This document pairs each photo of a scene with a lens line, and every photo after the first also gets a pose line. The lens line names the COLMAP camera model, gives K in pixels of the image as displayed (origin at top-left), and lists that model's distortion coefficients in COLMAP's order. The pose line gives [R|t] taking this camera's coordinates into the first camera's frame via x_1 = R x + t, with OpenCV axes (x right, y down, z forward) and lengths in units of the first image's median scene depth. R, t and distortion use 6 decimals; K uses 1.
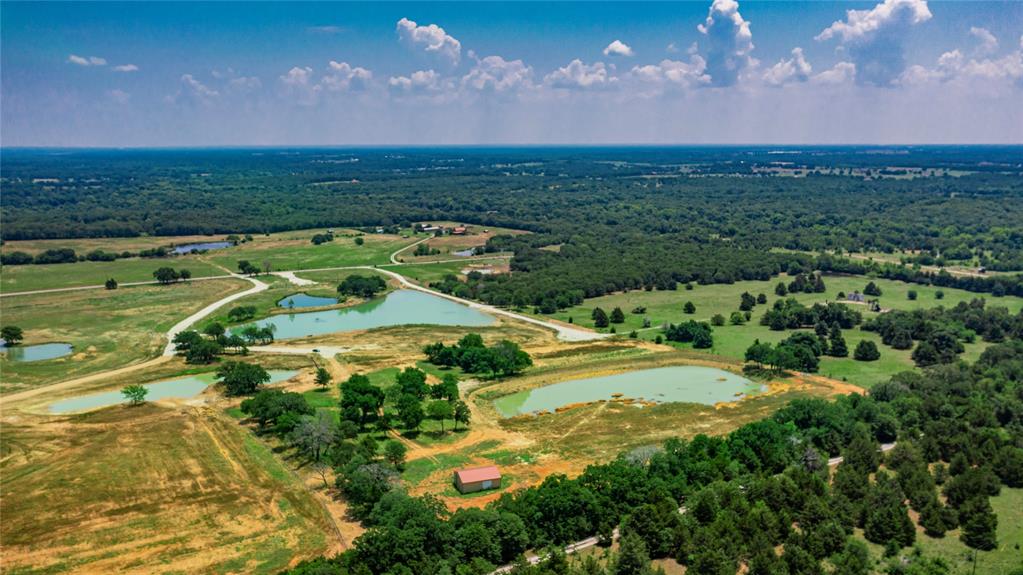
lens RADIAL K [[810.2, 0, 512.9], [0, 810.2, 350.0], [0, 0, 1]] dist [0.000595, -0.012282]
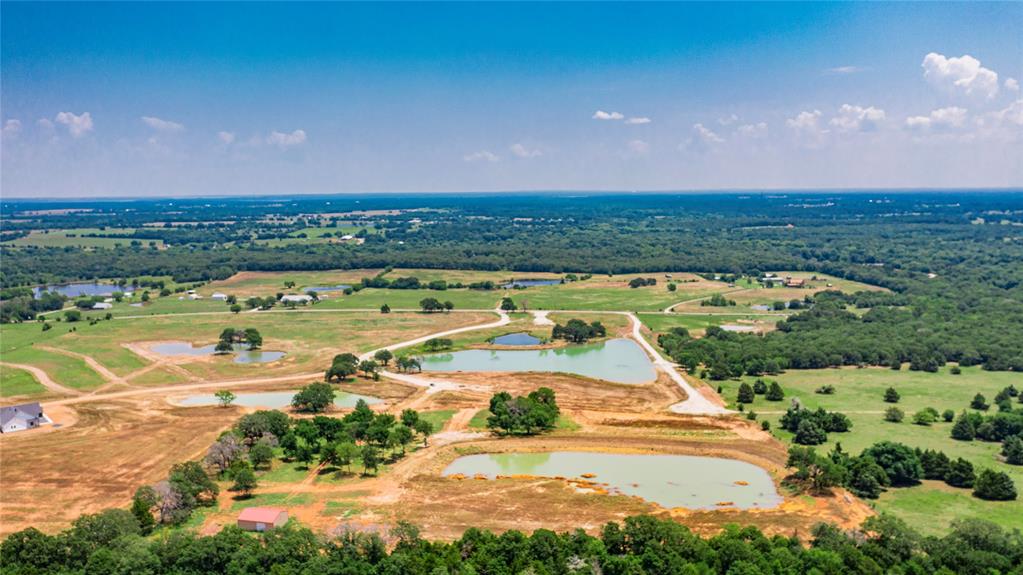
lens RADIAL K [[810.2, 0, 512.9], [0, 810.2, 350.0], [0, 0, 1]] dist [0.000595, -0.012282]
pose [[0.829844, 0.105648, -0.547903, 0.175634], [-0.133744, 0.990949, -0.011488, -0.019211], [0.541730, 0.082812, 0.836463, 0.070524]]
